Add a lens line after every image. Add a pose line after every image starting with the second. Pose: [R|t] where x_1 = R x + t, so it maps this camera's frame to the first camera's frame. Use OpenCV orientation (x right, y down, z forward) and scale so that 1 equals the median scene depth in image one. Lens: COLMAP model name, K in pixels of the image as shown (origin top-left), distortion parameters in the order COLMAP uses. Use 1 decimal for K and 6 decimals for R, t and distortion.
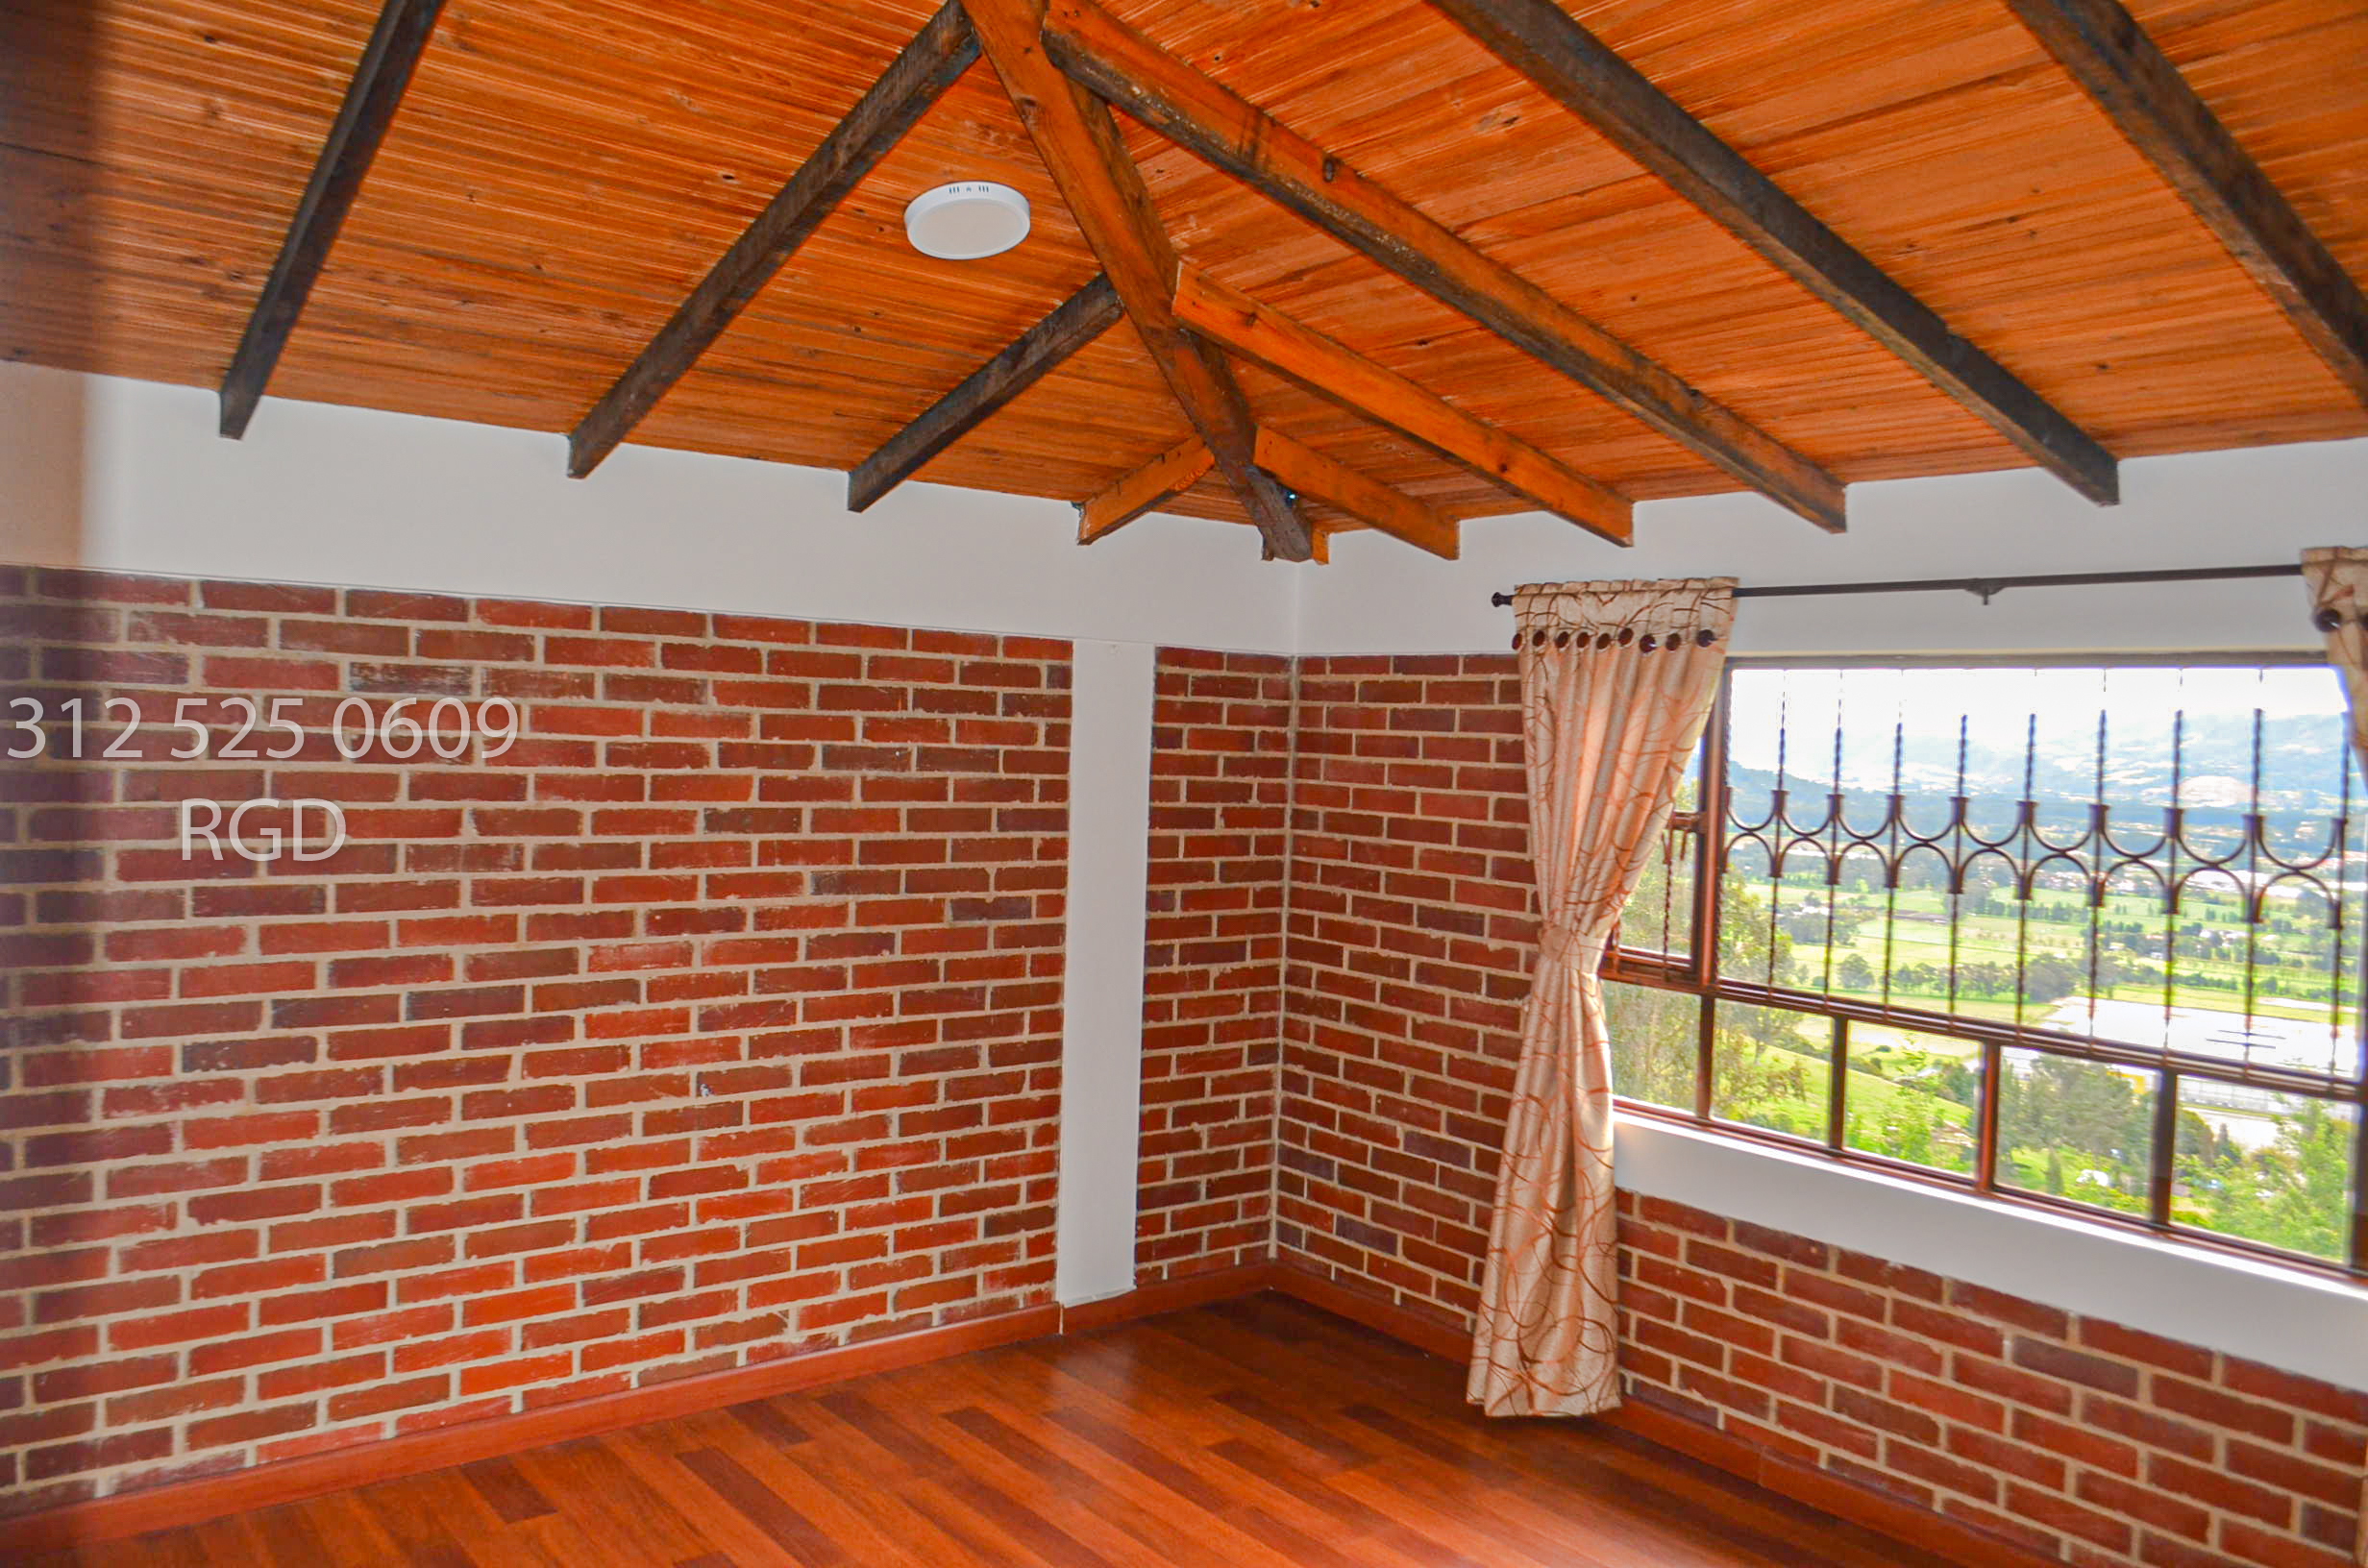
lens RADIAL K [[1845.3, 0, 1203.0], [0, 1845.3, 780.6], [0, 0, 1]] dist [-0.006032, 0.006427]
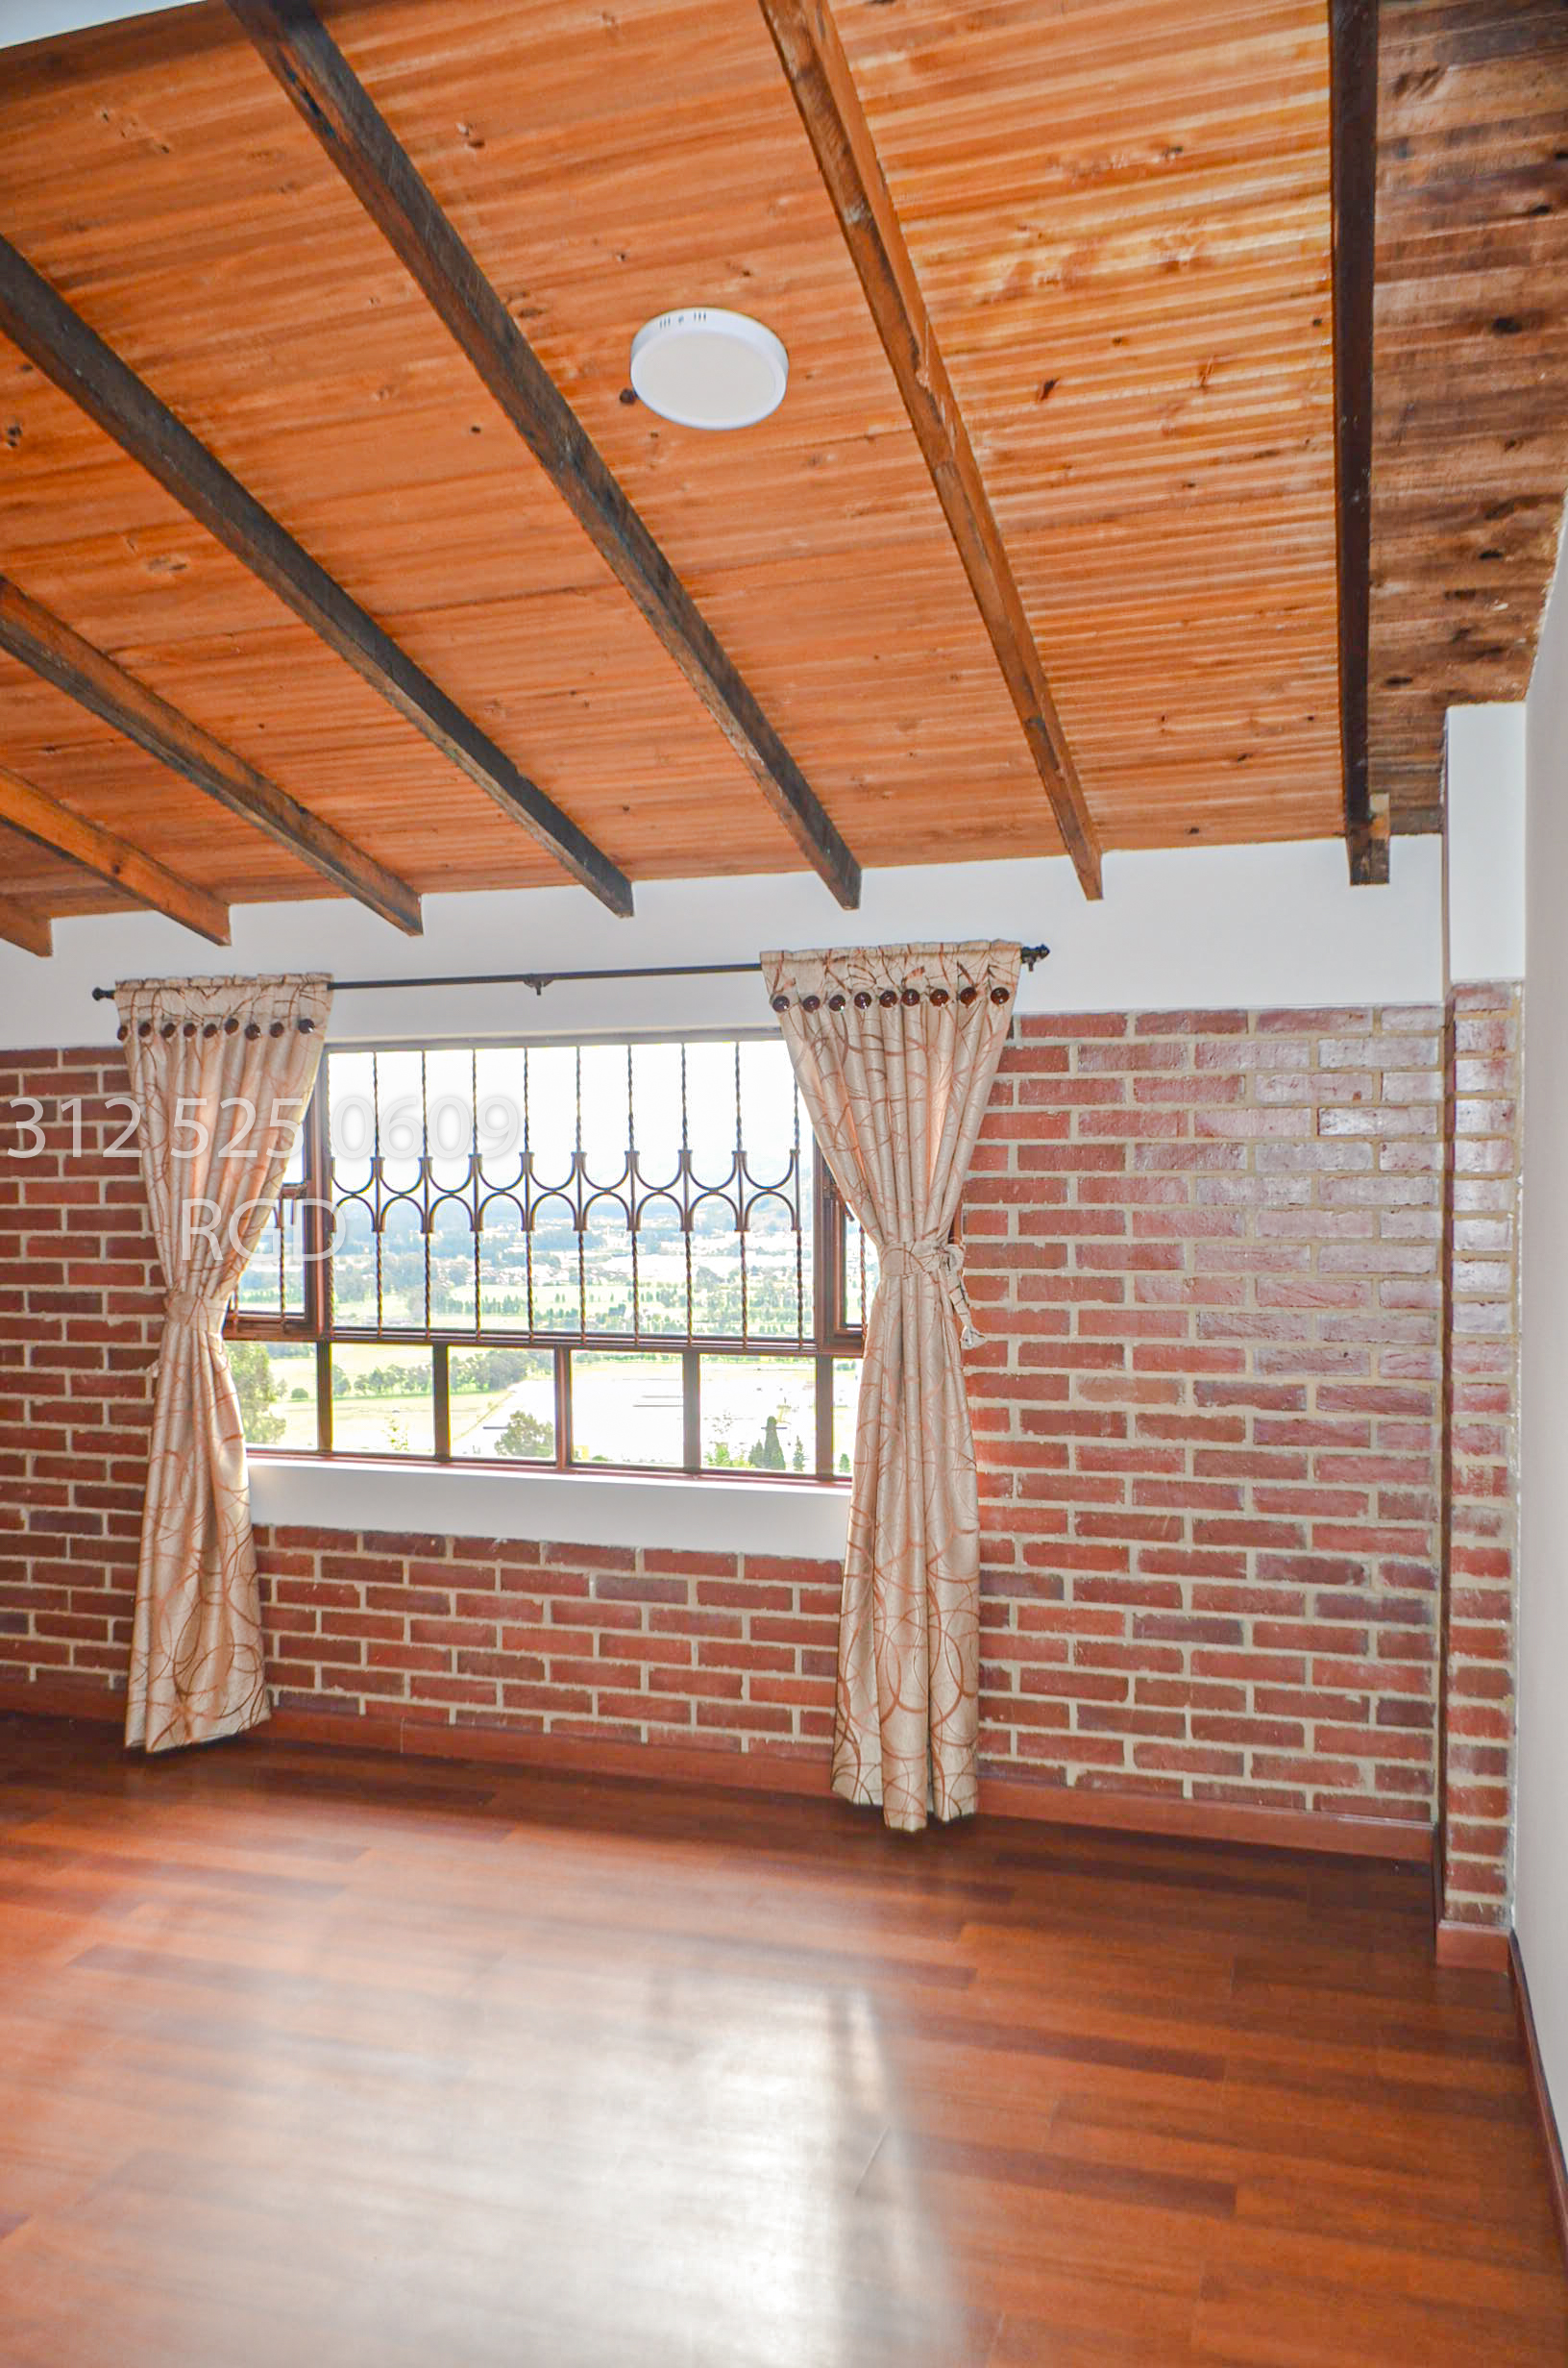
lens RADIAL K [[1845.3, 0, 786.1], [0, 1845.3, 1179.7], [0, 0, 1]] dist [-0.006032, 0.006427]
pose [[0.830806, -0.051095, 0.554211, -0.125957], [0.057216, 0.998342, 0.006270, 0.029019], [-0.553613, 0.026501, 0.832352, -0.116492]]
